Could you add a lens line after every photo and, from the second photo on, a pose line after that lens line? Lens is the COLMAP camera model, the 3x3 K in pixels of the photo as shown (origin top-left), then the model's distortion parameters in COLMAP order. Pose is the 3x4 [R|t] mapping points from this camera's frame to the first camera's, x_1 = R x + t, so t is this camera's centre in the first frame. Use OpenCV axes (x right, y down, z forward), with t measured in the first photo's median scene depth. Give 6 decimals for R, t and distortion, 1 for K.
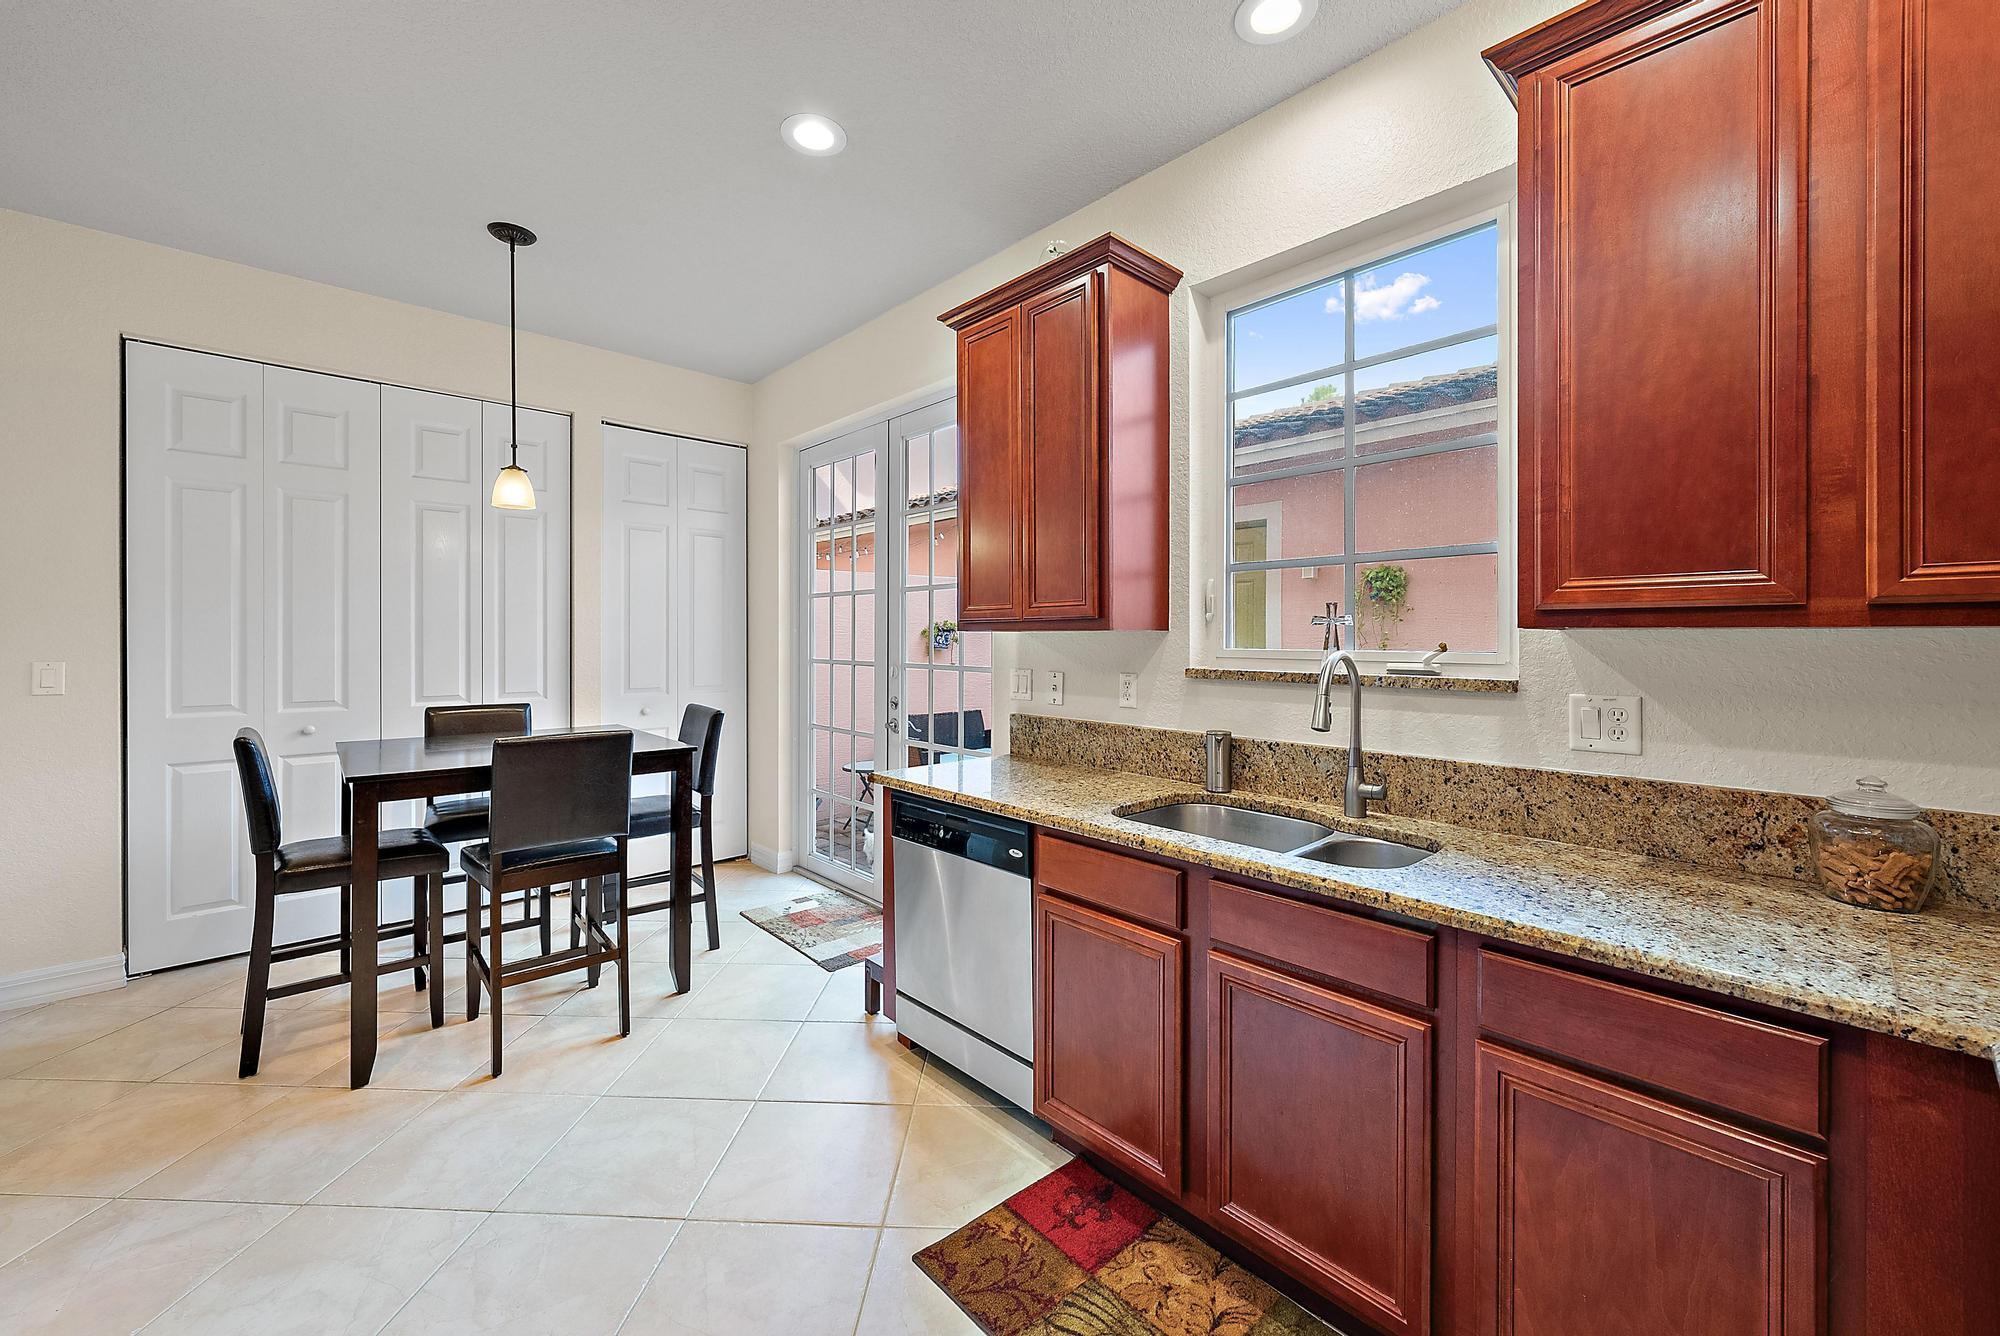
lens RADIAL K [[769.5, 0, 1006.6], [0, 769.5, 642.0], [0, 0, 1]] dist [-0.002322, 0.000824]
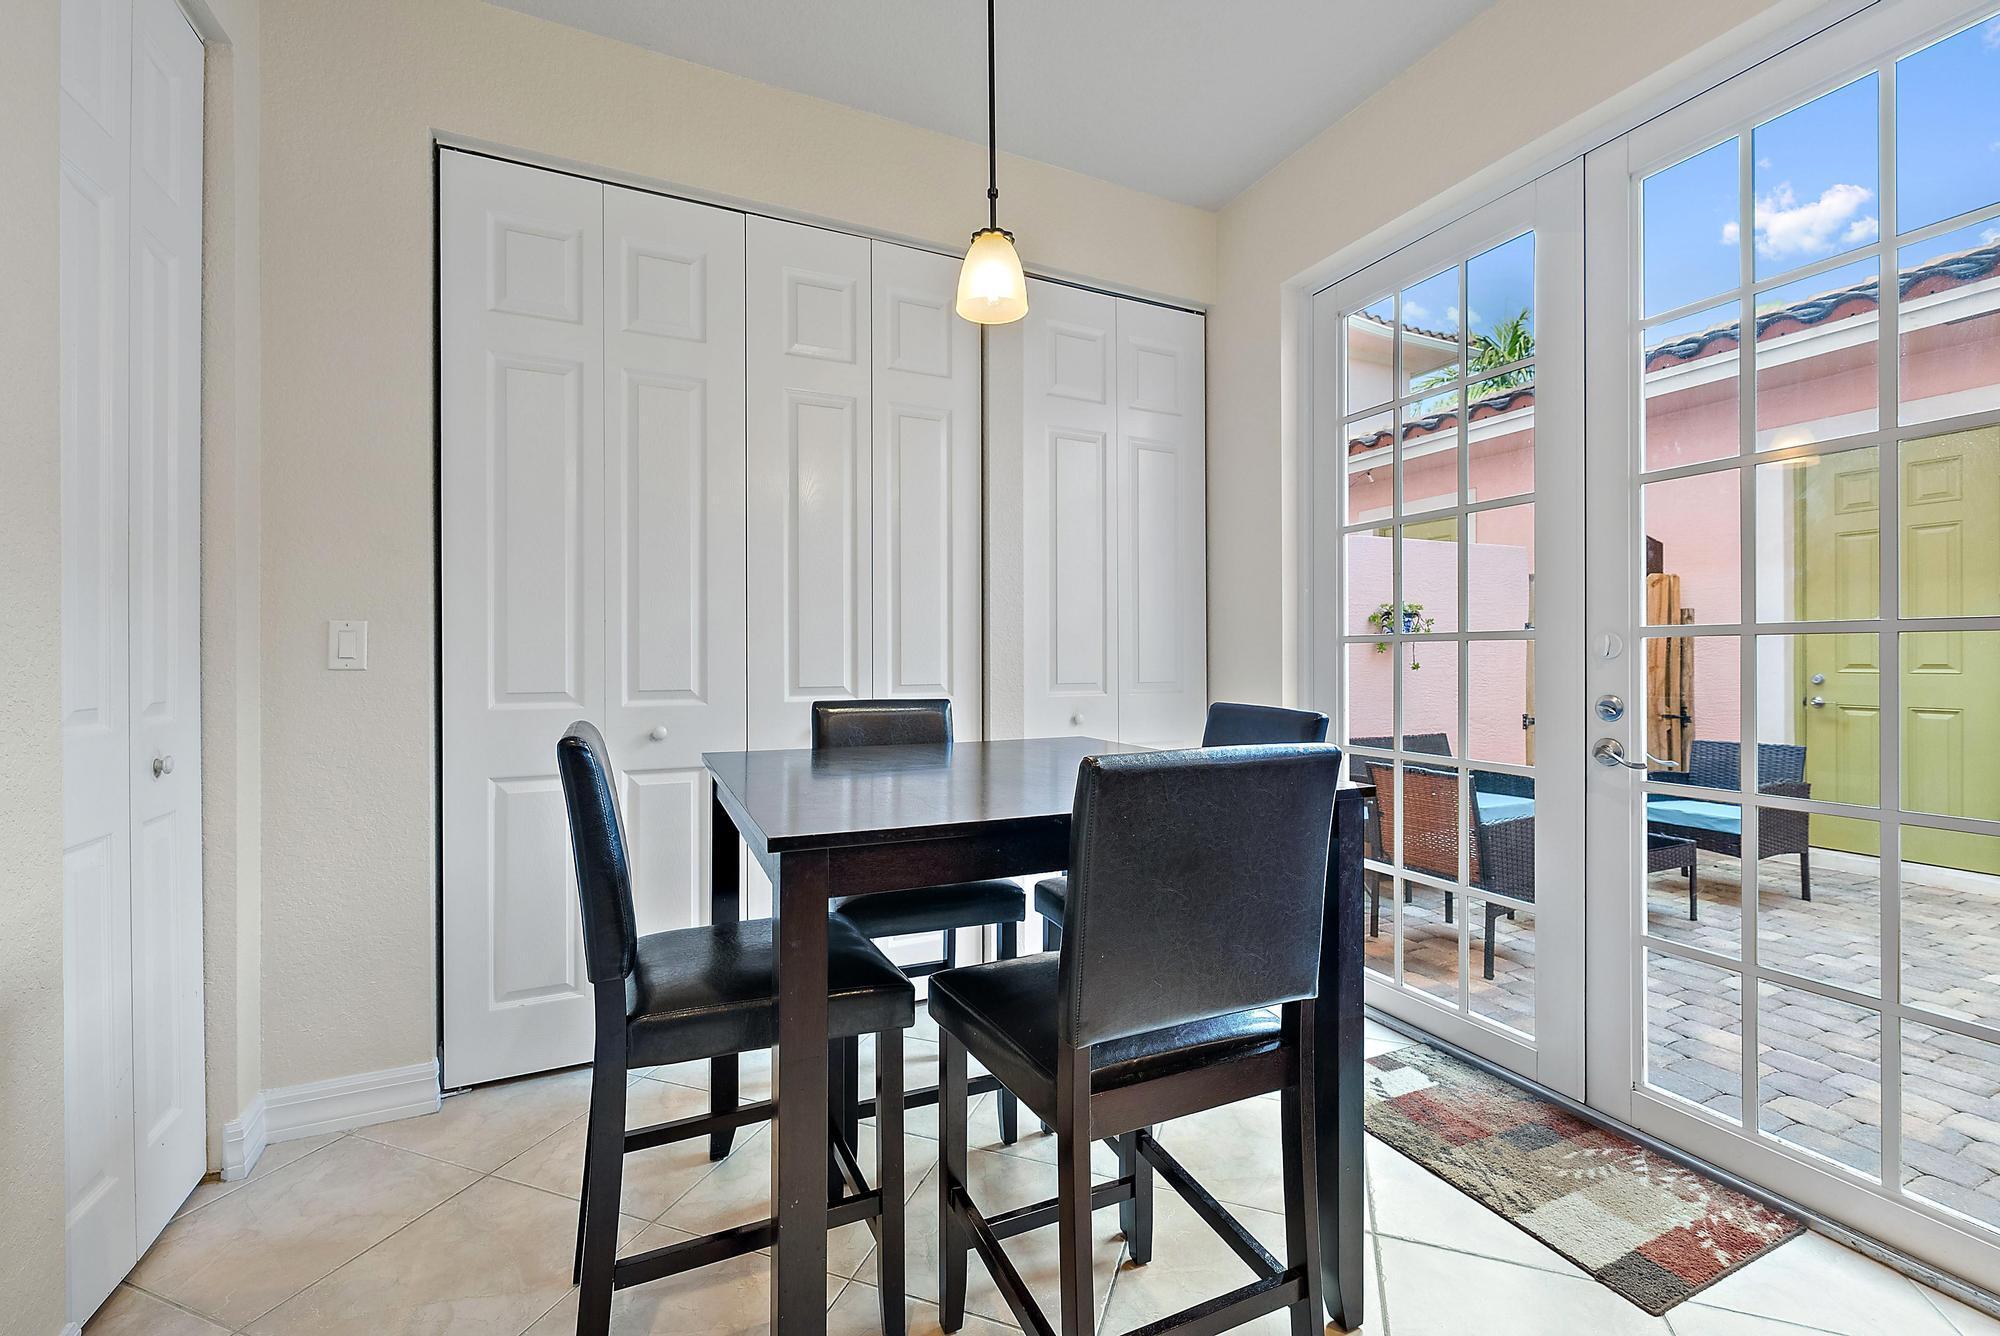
lens RADIAL K [[828.4, 0, 1007.7], [0, 828.4, 660.0], [0, 0, 1]] dist [0.002335, -0.000033]
pose [[0.951878, -0.004771, -0.306439, -0.420985], [0.003638, 0.999984, -0.004269, 0.057995], [0.306454, 0.002949, 0.951881, 0.430064]]
